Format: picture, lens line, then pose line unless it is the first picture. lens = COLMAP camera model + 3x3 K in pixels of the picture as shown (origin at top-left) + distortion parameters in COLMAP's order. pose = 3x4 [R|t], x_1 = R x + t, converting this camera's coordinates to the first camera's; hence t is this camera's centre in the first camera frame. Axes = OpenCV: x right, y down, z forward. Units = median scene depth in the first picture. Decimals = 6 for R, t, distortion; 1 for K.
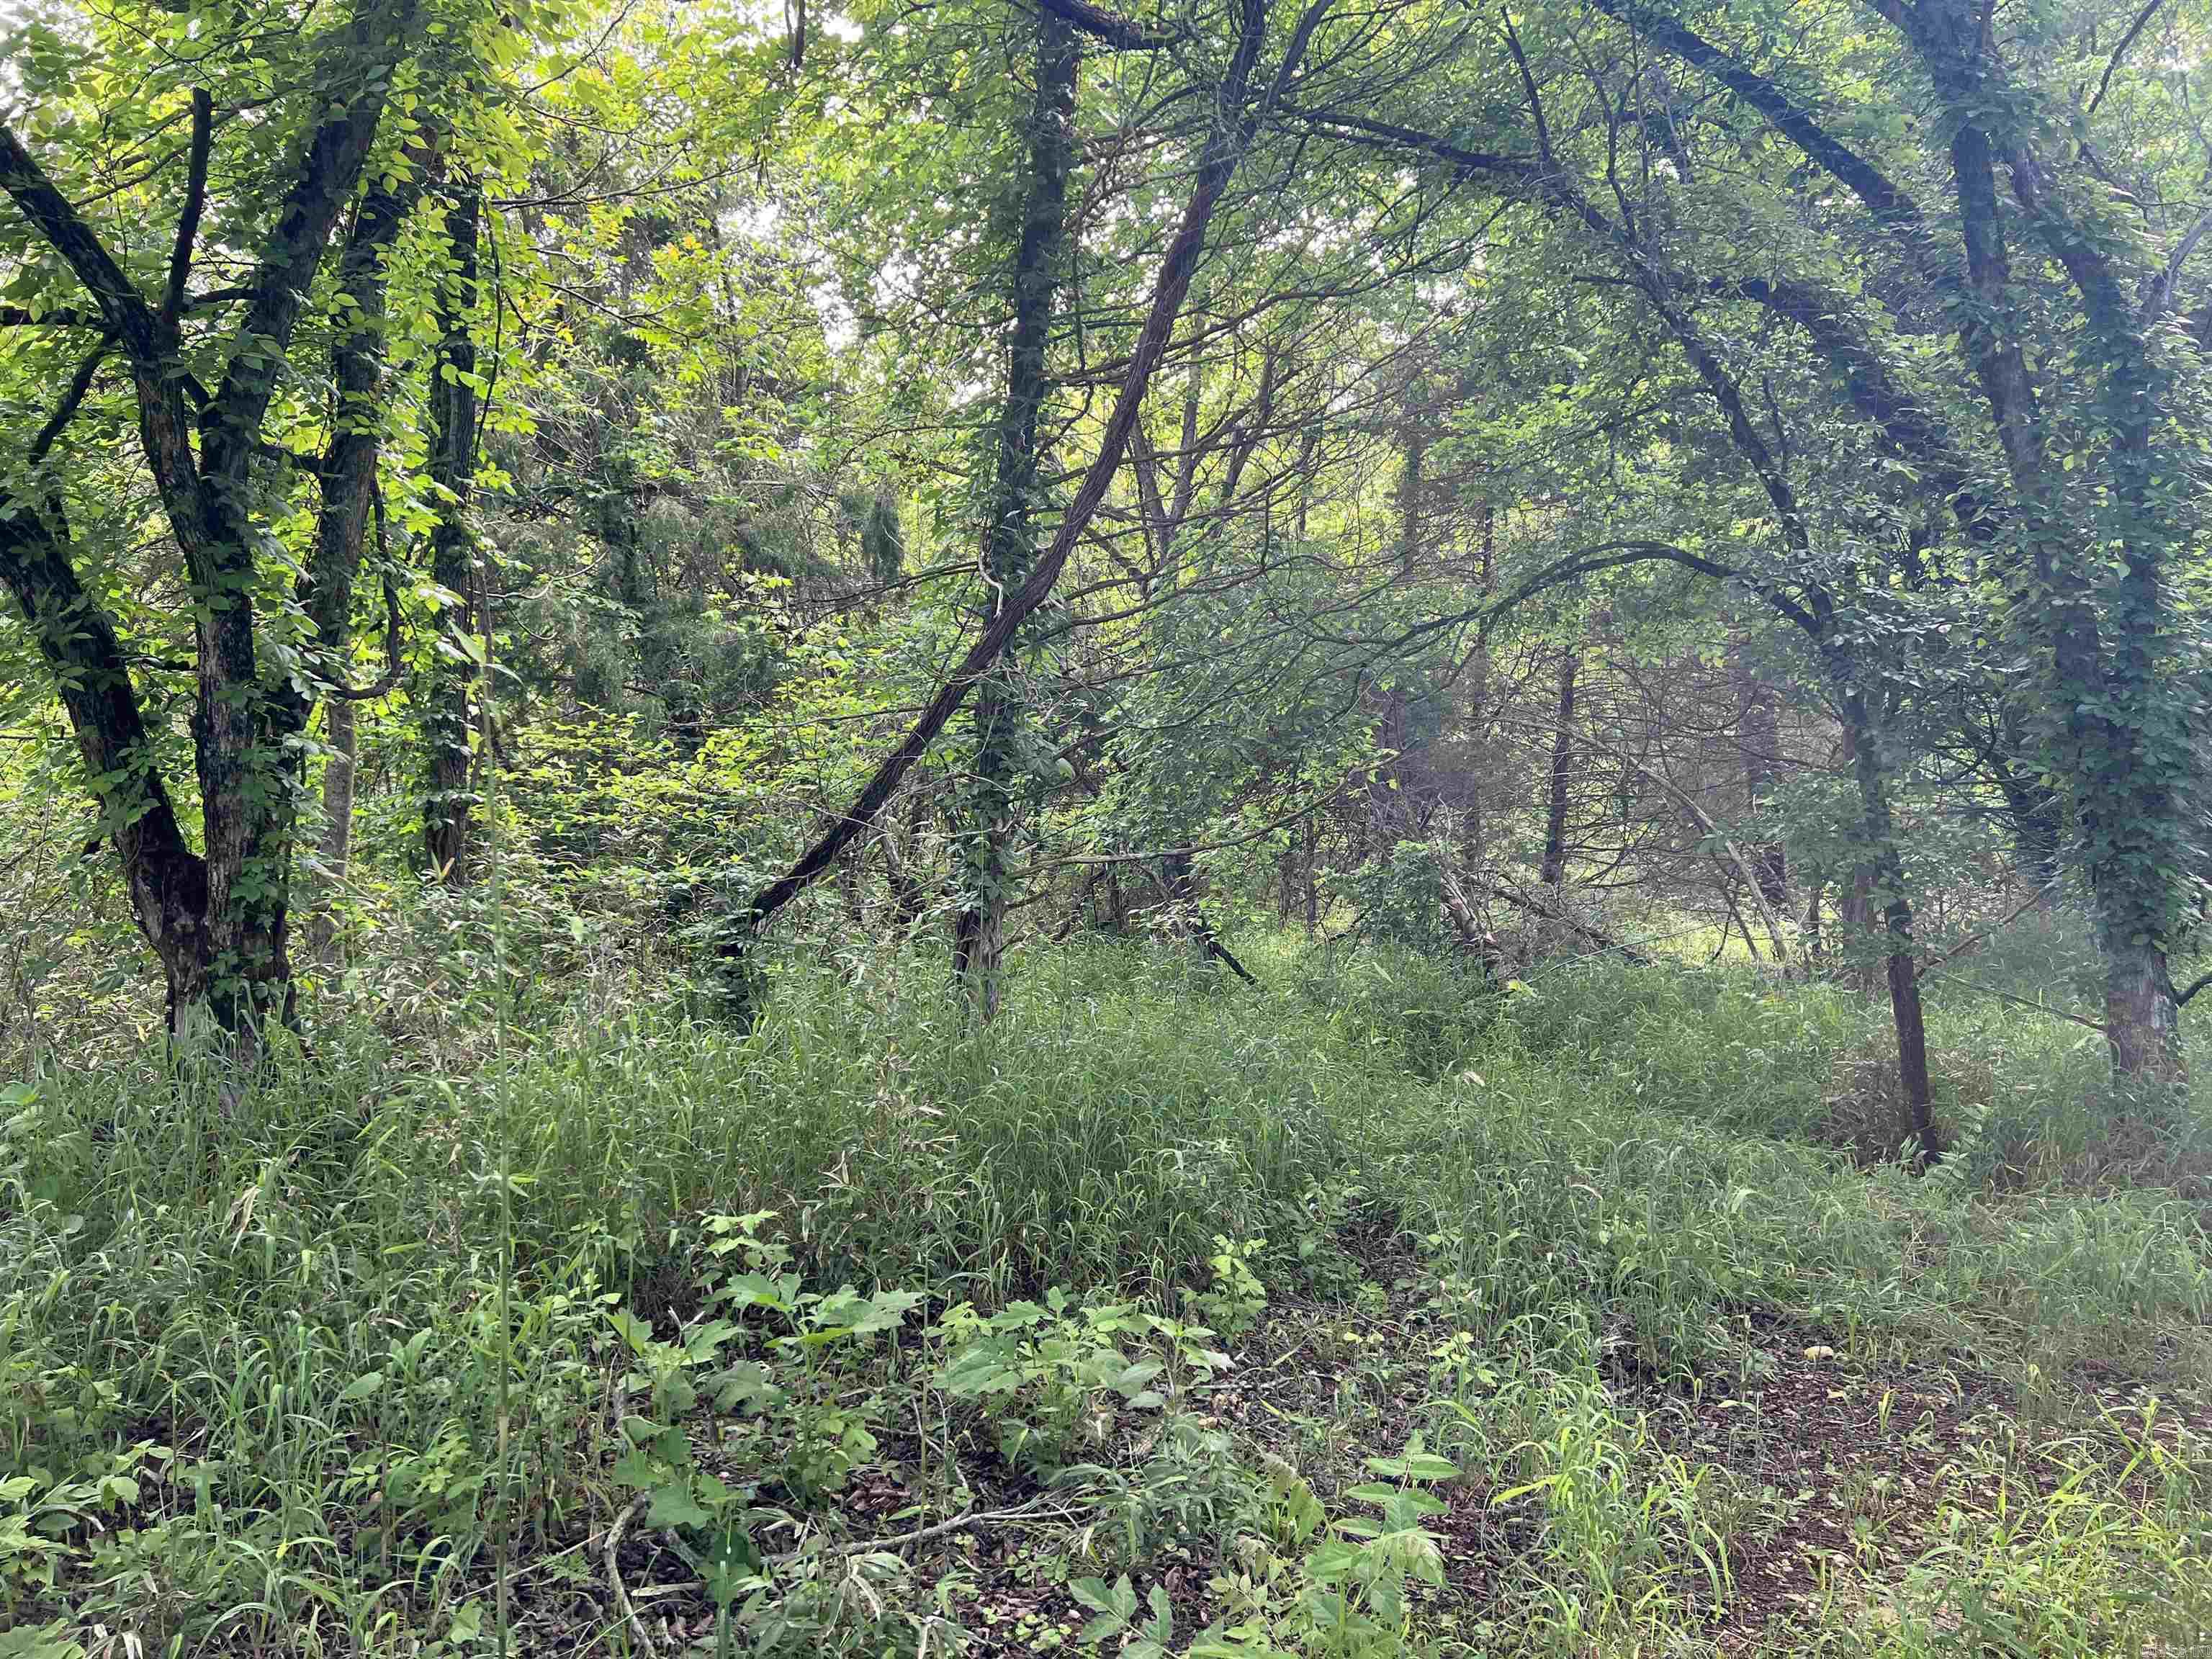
lens RADIAL K [[1656.7, 0, 1106.0], [0, 1656.7, 829.5], [0, 0, 1]] dist [0.013141, -0.036579]
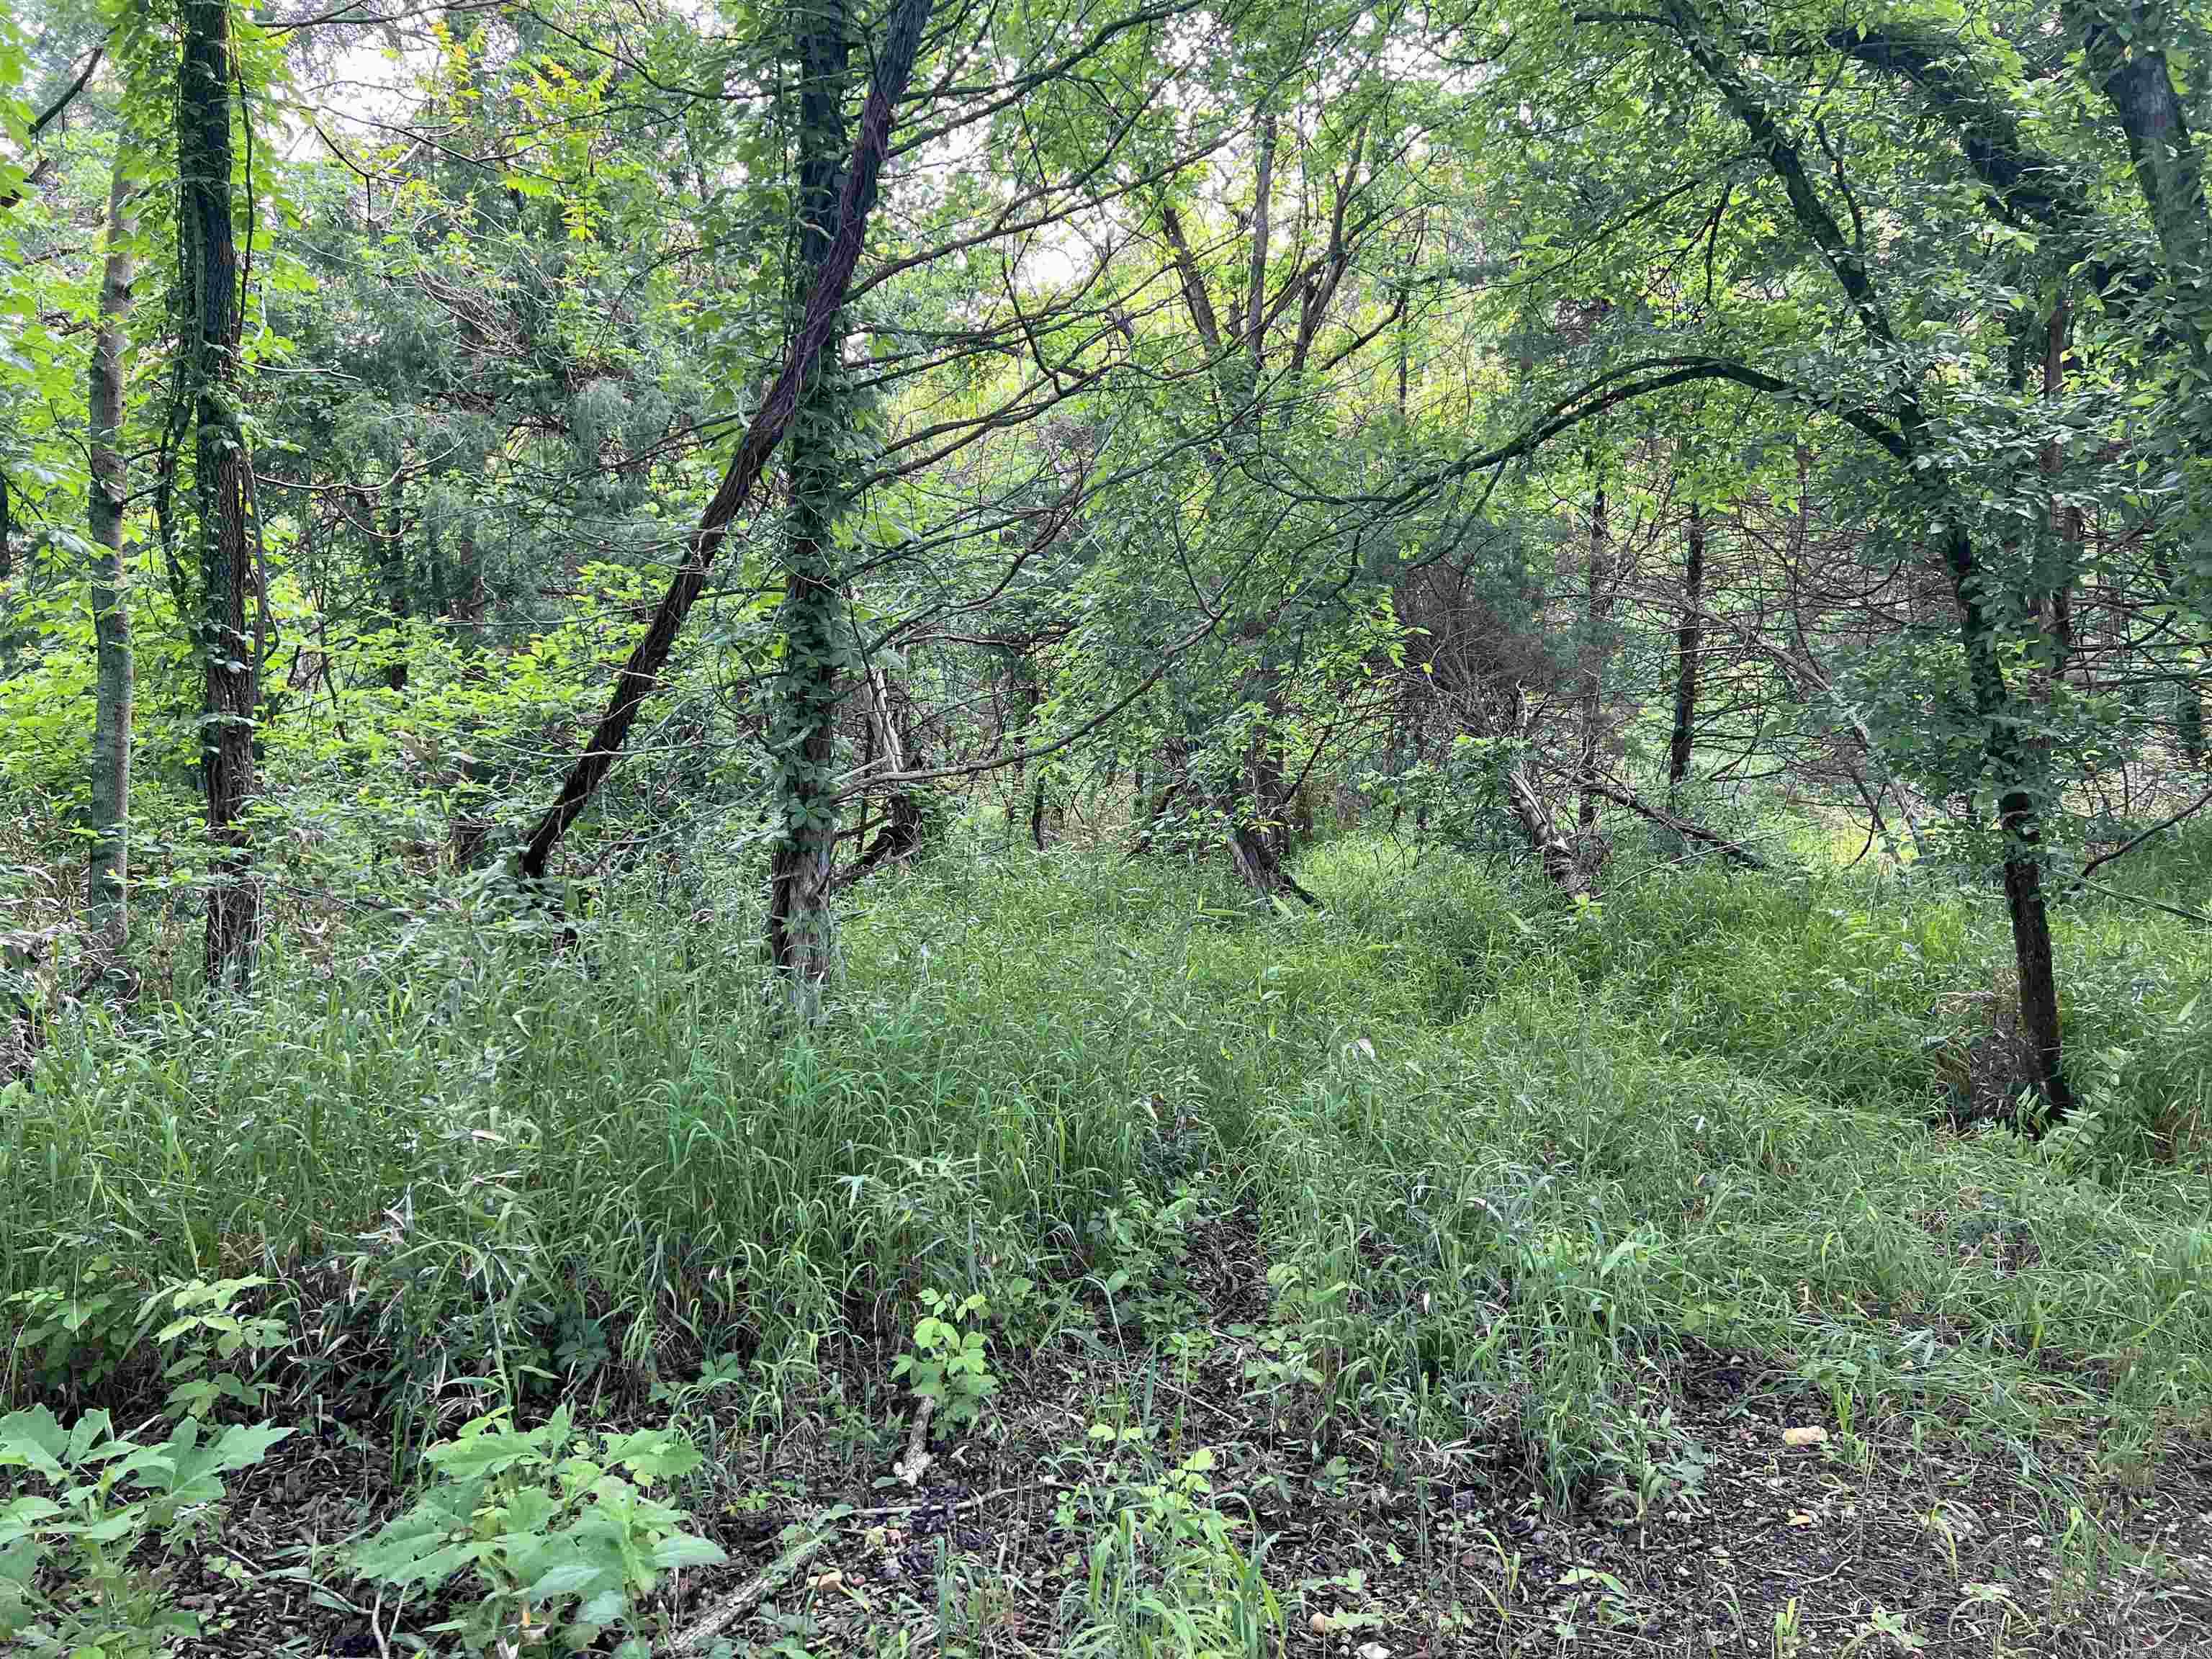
lens RADIAL K [[1656.7, 0, 1106.0], [0, 1656.7, 829.5], [0, 0, 1]] dist [0.013141, -0.036579]
pose [[0.993928, -0.025433, -0.107052, 0.119210], [0.031516, 0.997960, 0.055521, 0.002255], [0.105421, -0.058558, 0.992702, 0.151964]]
